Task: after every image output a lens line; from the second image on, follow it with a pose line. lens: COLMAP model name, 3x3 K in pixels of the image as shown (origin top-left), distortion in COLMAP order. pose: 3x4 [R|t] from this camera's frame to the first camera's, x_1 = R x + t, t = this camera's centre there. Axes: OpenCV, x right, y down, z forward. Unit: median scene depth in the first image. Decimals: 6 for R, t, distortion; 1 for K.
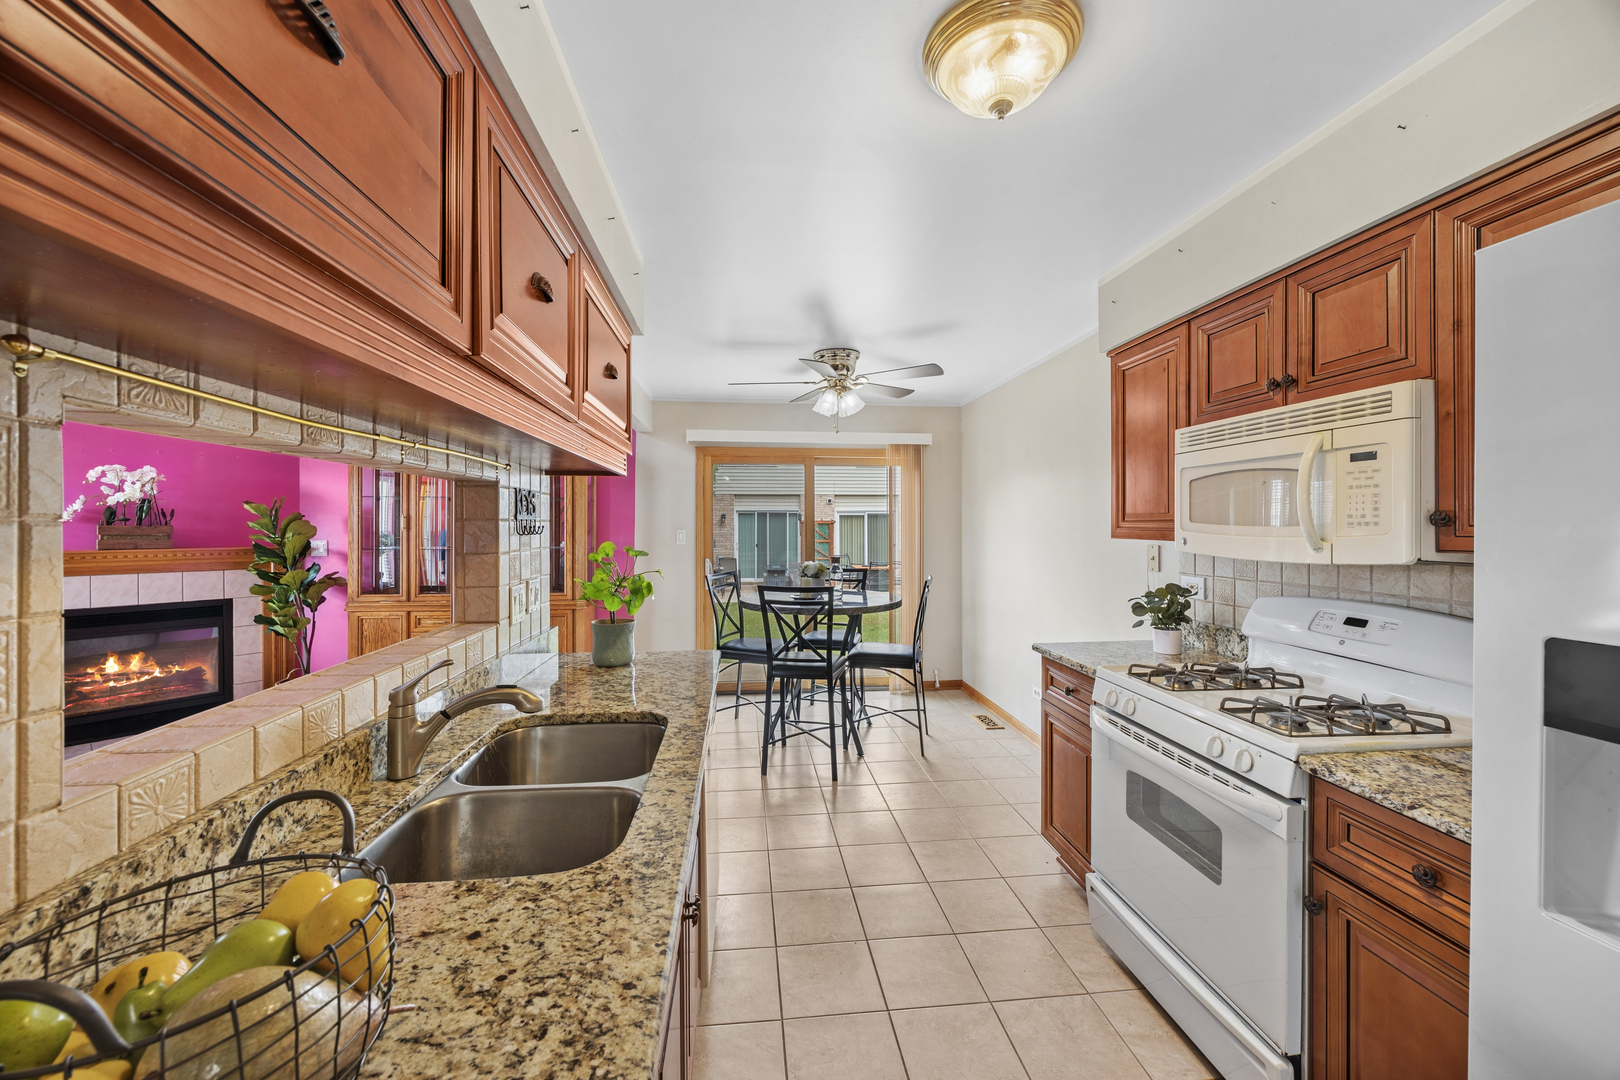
lens RADIAL K [[620.6, 0, 804.8], [0, 620.6, 531.5], [0, 0, 1]] dist [-0.002856, -0.000182]
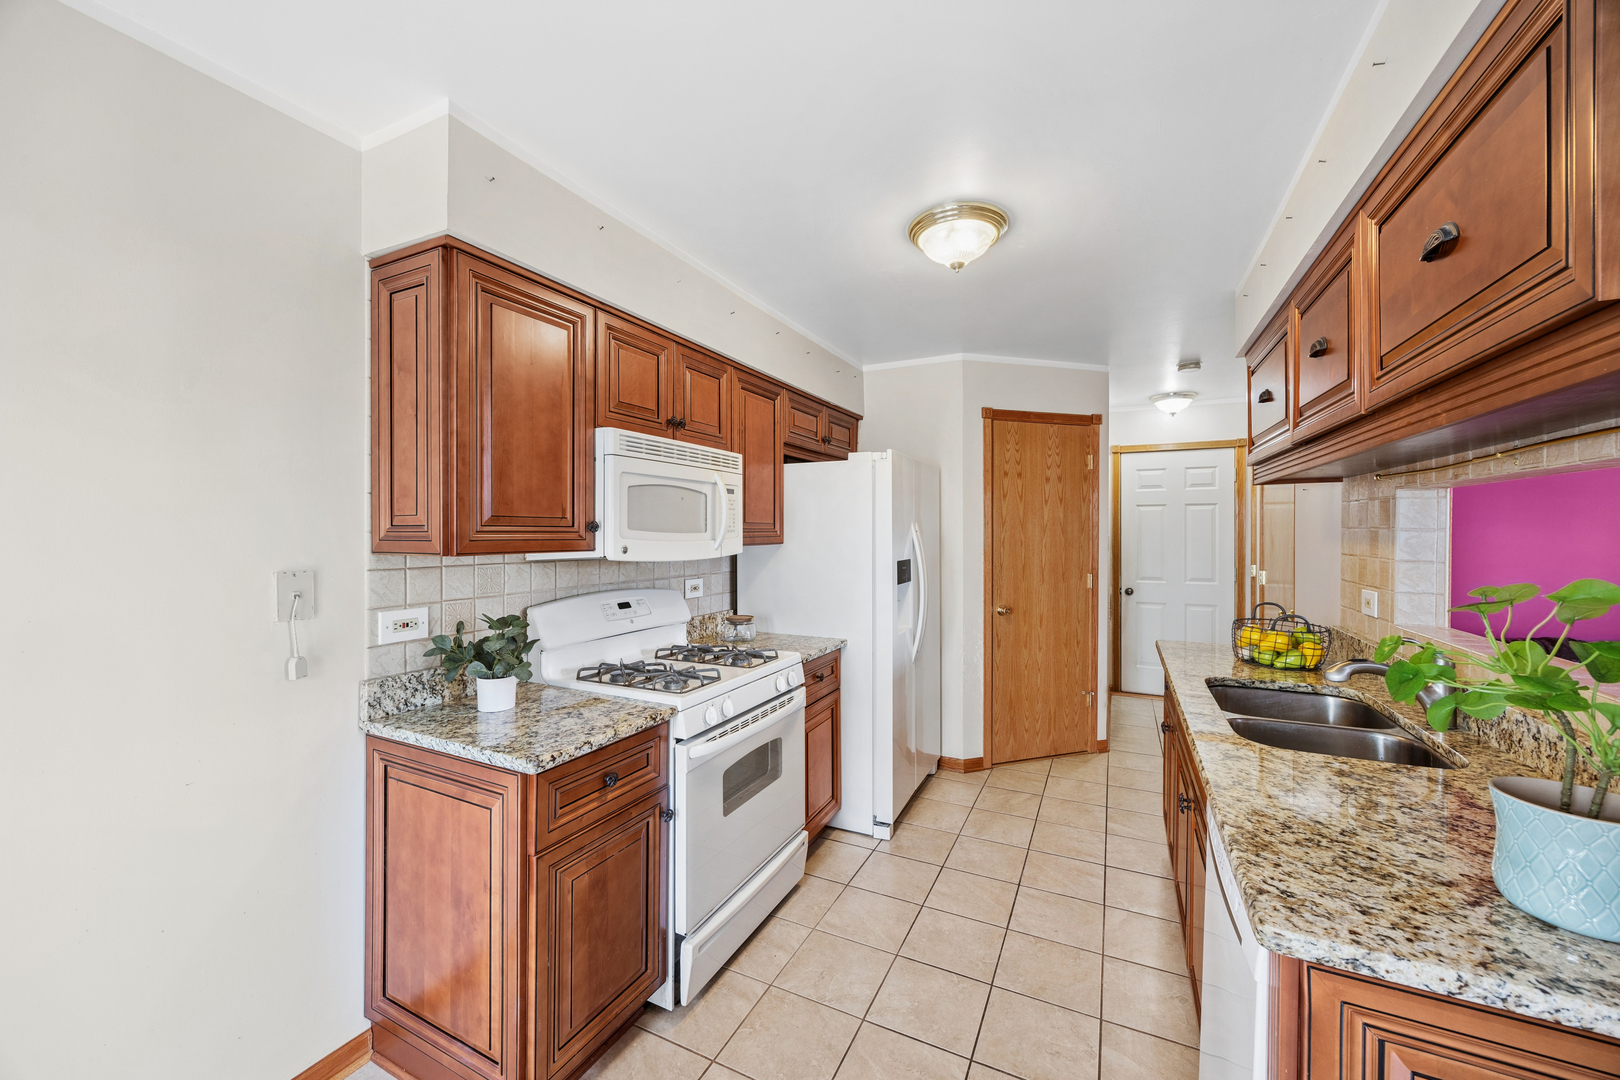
lens RADIAL K [[620.6, 0, 808.1], [0, 620.6, 530.2], [0, 0, 1]] dist [-0.002856, -0.000182]
pose [[-0.844698, 0.001765, 0.535240, -0.151591], [0.006824, 0.999949, 0.007472, -0.022009], [-0.535200, 0.009965, -0.844667, 1.864639]]
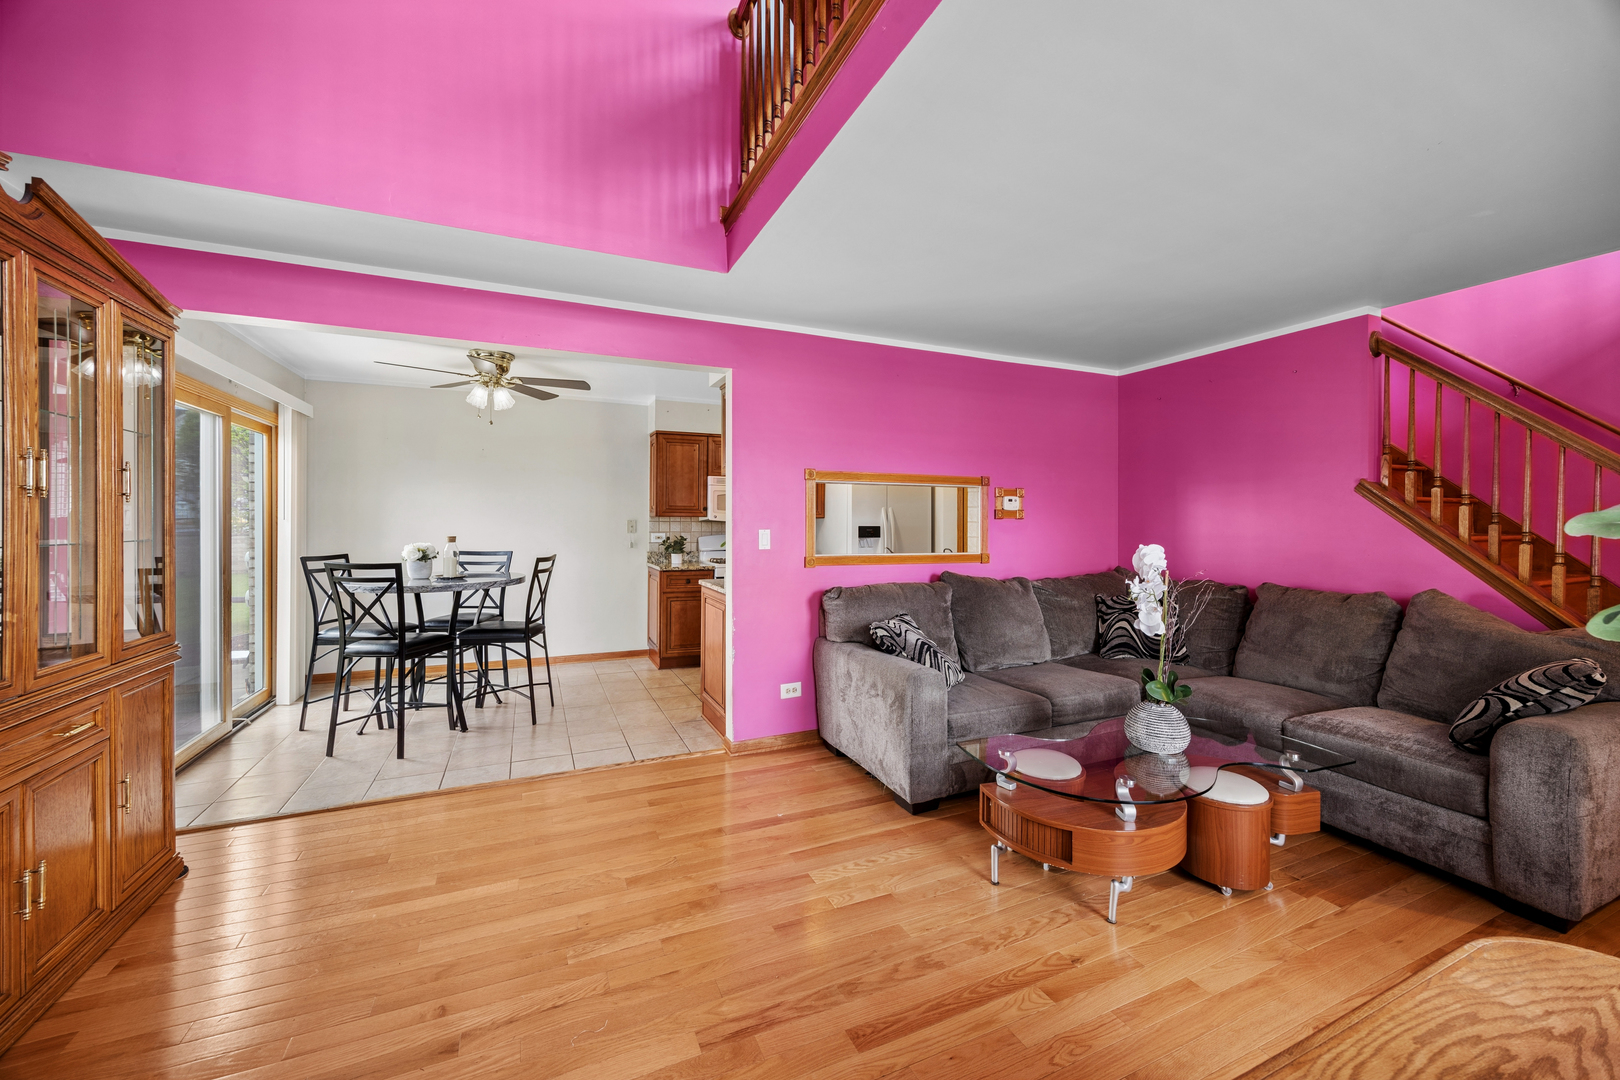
lens RADIAL K [[620.6, 0, 810.5], [0, 620.6, 525.0], [0, 0, 1]] dist [-0.002856, -0.000182]
pose [[-0.316724, -0.001466, 0.948517, -2.477243], [0.006775, 0.999970, 0.003807, 0.051931], [-0.948494, 0.007632, -0.316705, 1.673088]]
